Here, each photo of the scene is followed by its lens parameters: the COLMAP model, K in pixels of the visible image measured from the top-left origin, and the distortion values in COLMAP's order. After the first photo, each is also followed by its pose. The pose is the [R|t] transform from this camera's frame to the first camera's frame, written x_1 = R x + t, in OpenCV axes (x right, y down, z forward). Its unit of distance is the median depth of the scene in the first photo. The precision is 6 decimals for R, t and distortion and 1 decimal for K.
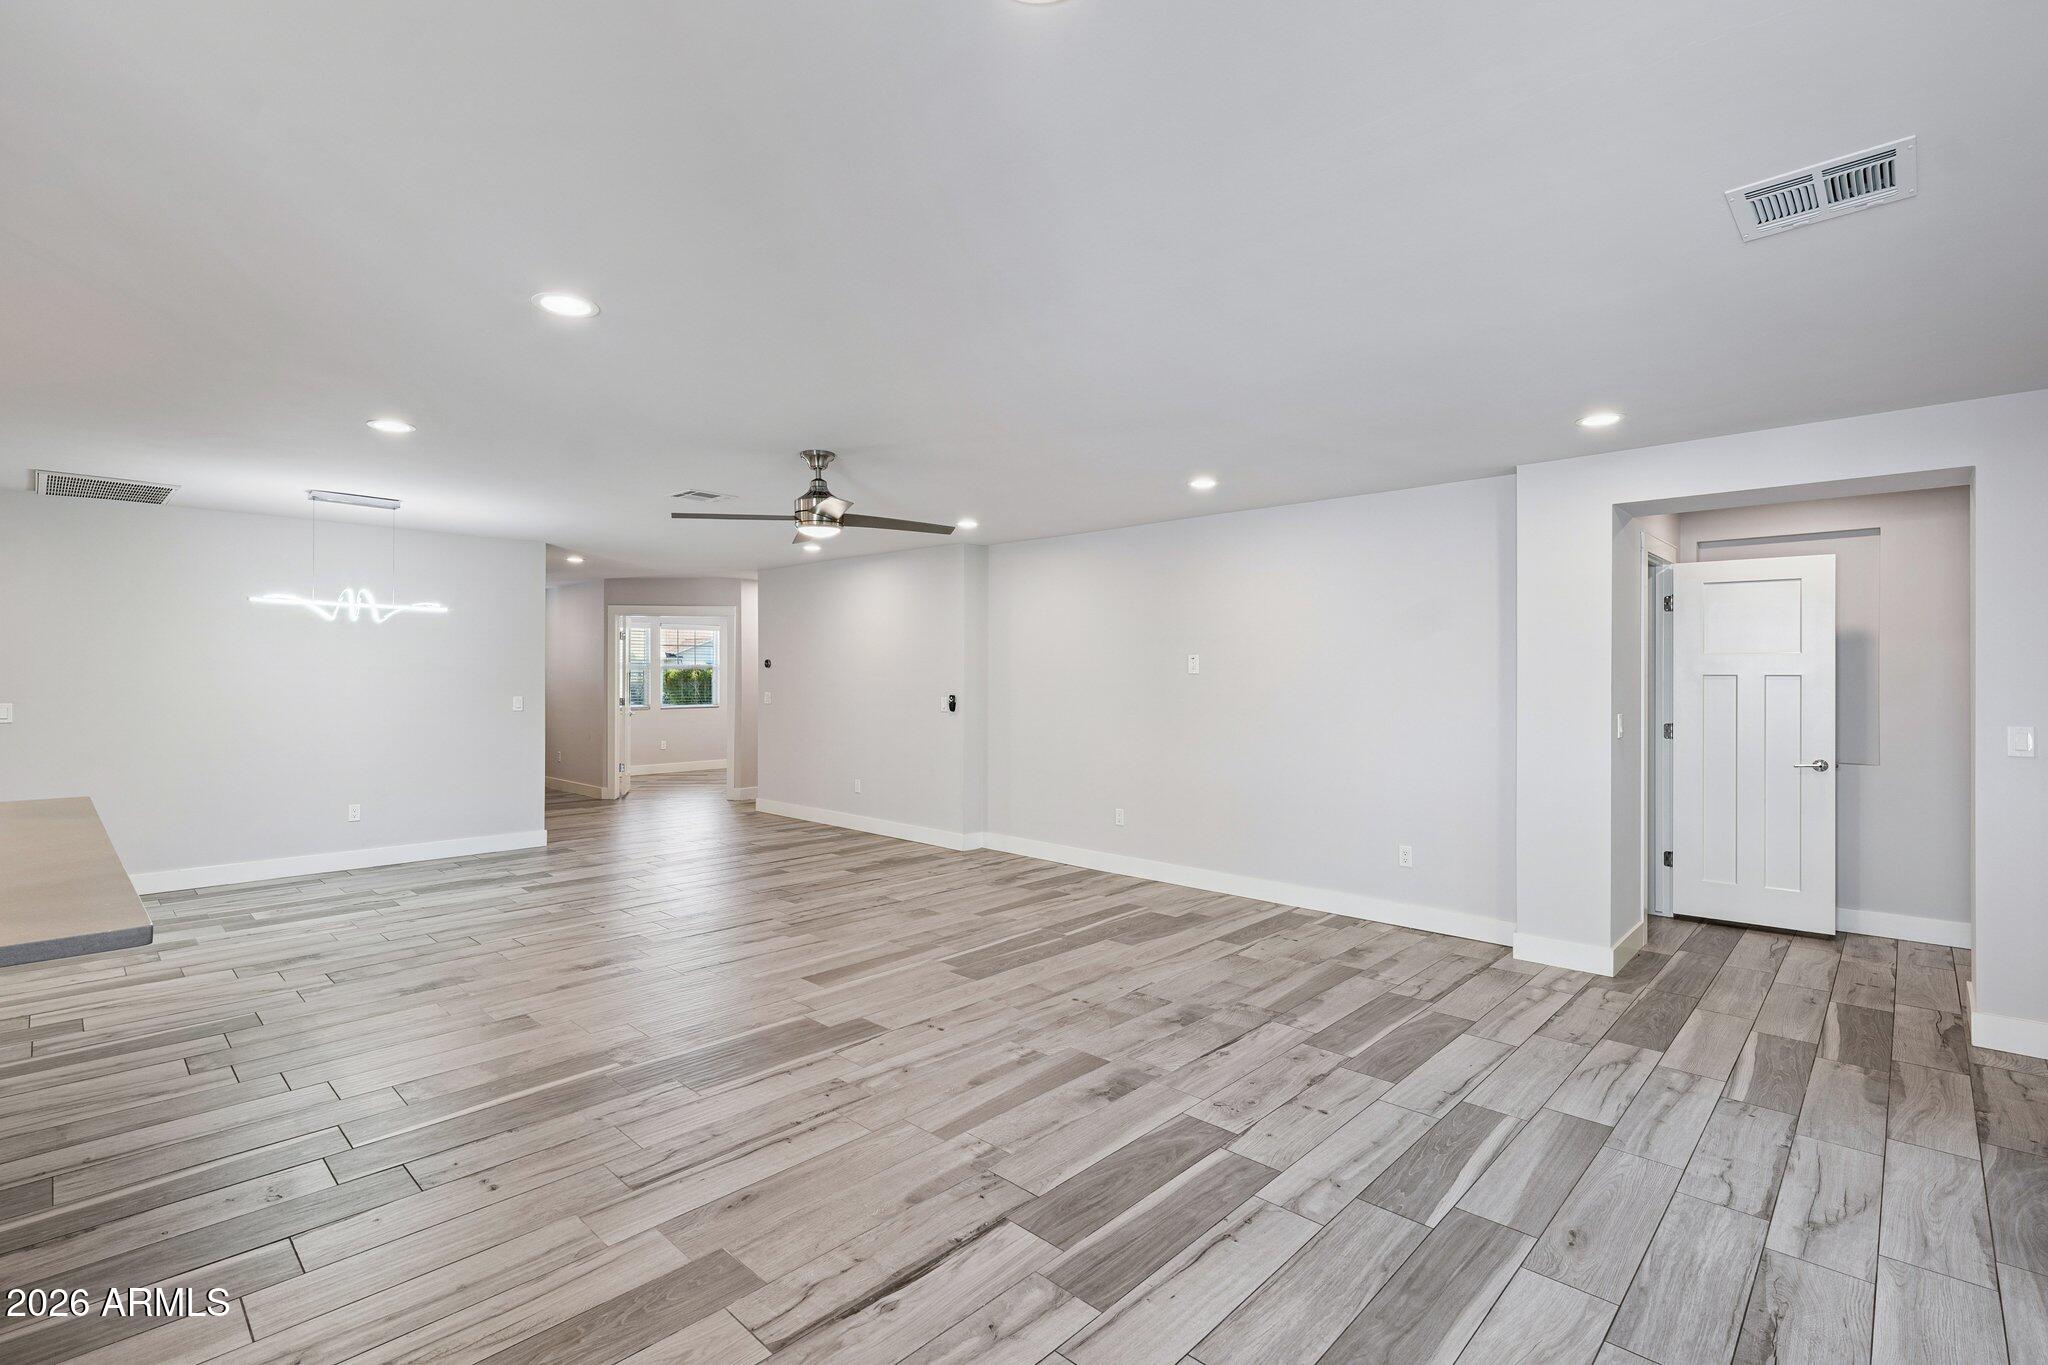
lens RADIAL K [[944.2, 0, 1008.9], [0, 944.2, 672.3], [0, 0, 1]] dist [0.000426, -0.003014]
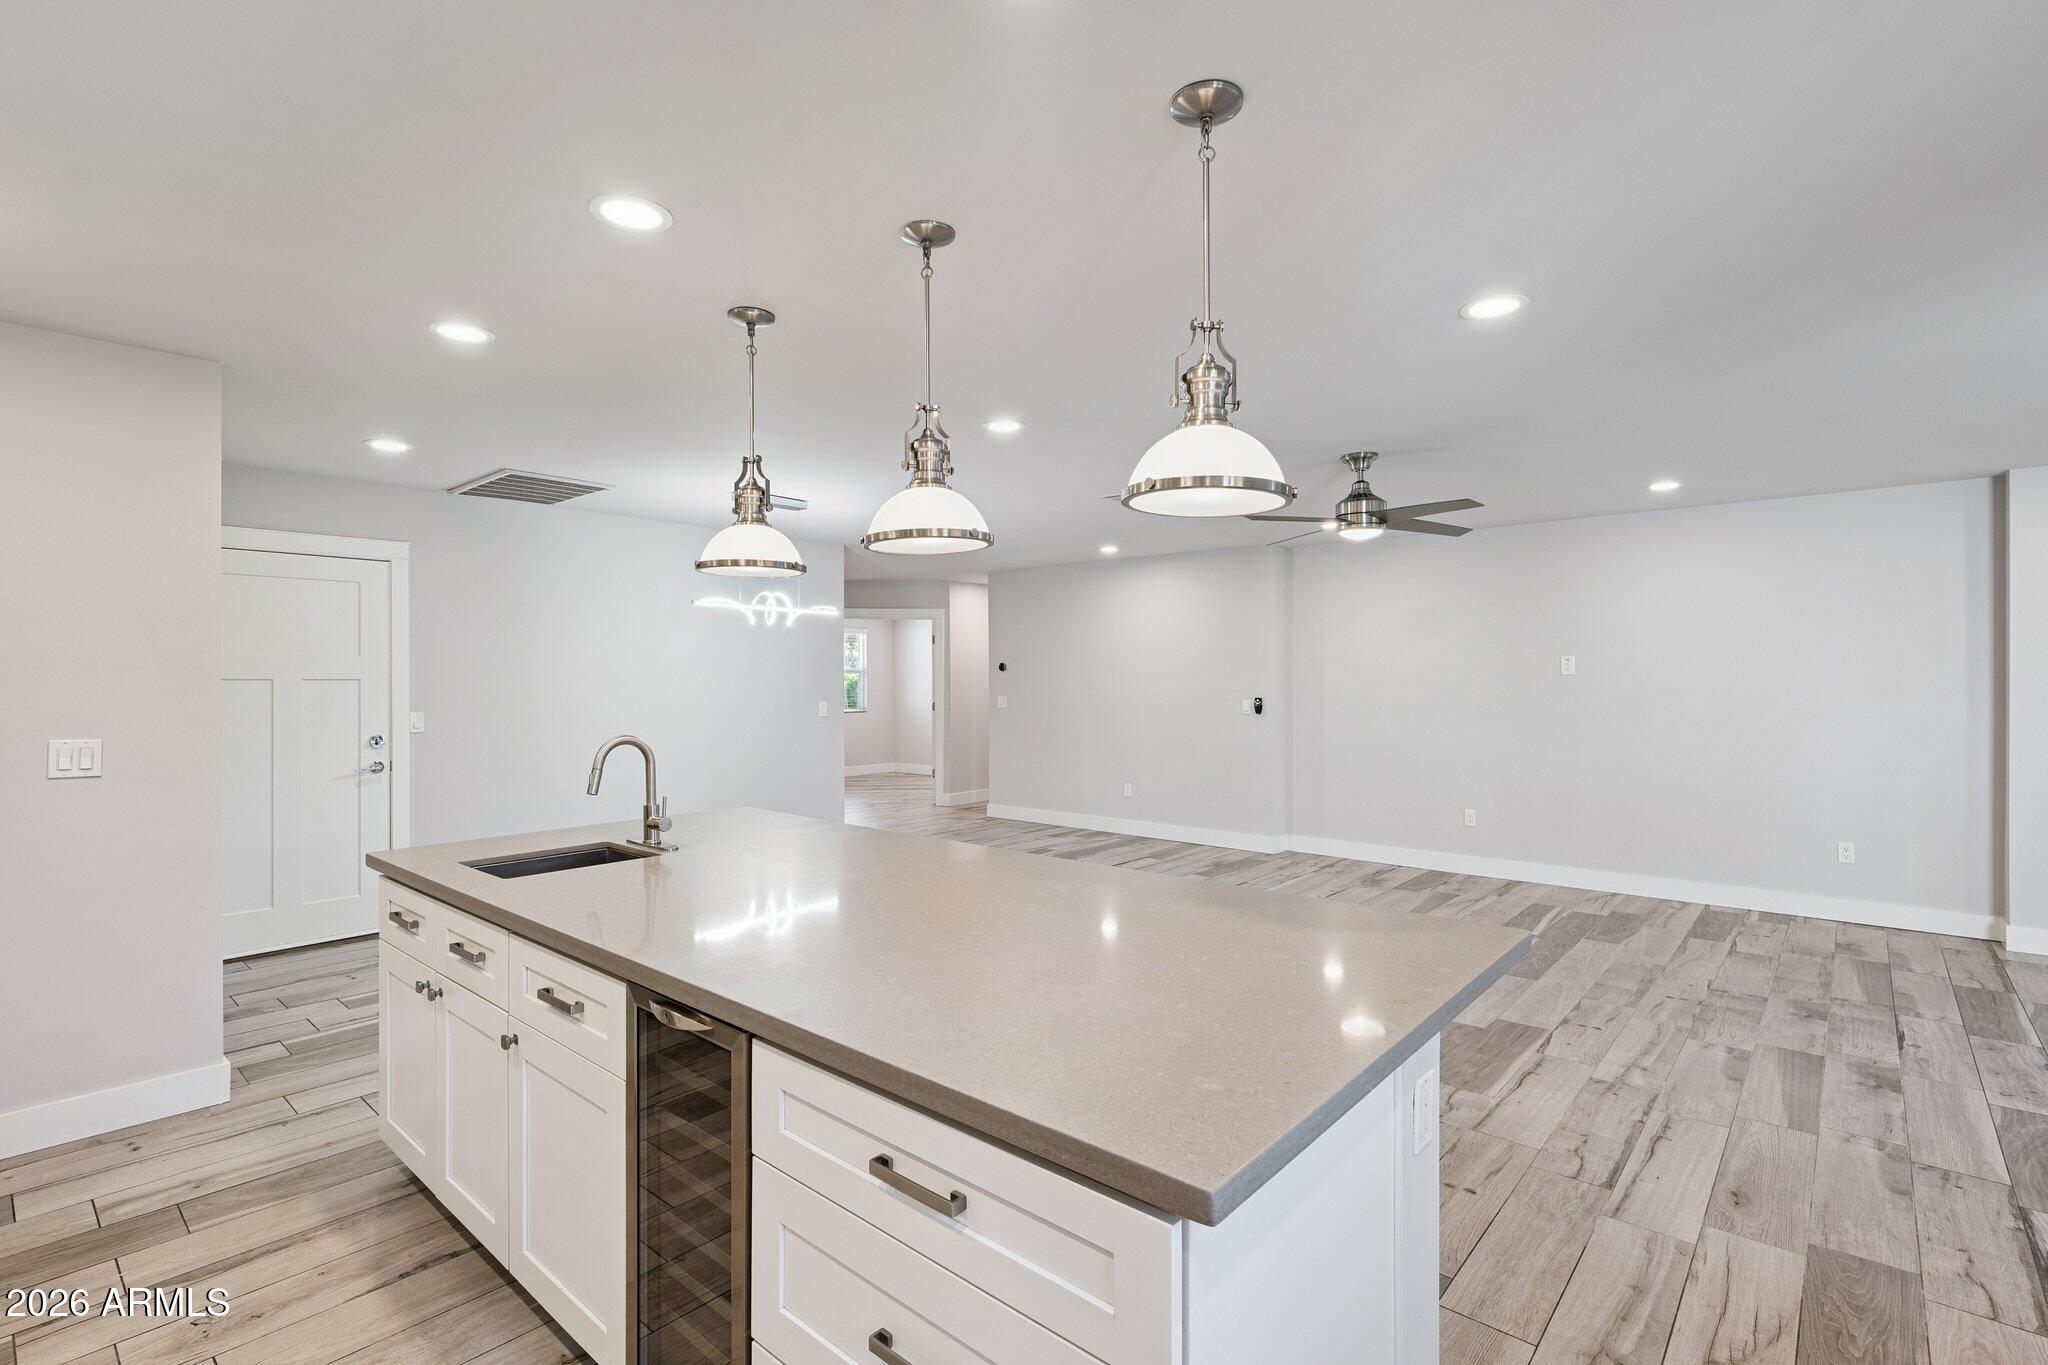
lens RADIAL K [[944.2, 0, 1015.8], [0, 944.2, 686.5], [0, 0, 1]] dist [0.000426, -0.003014]
pose [[0.999514, -0.004559, 0.030836, -0.506386], [0.004236, 0.999936, 0.010538, 0.000134], [-0.030882, -0.010402, 0.999469, 0.011291]]
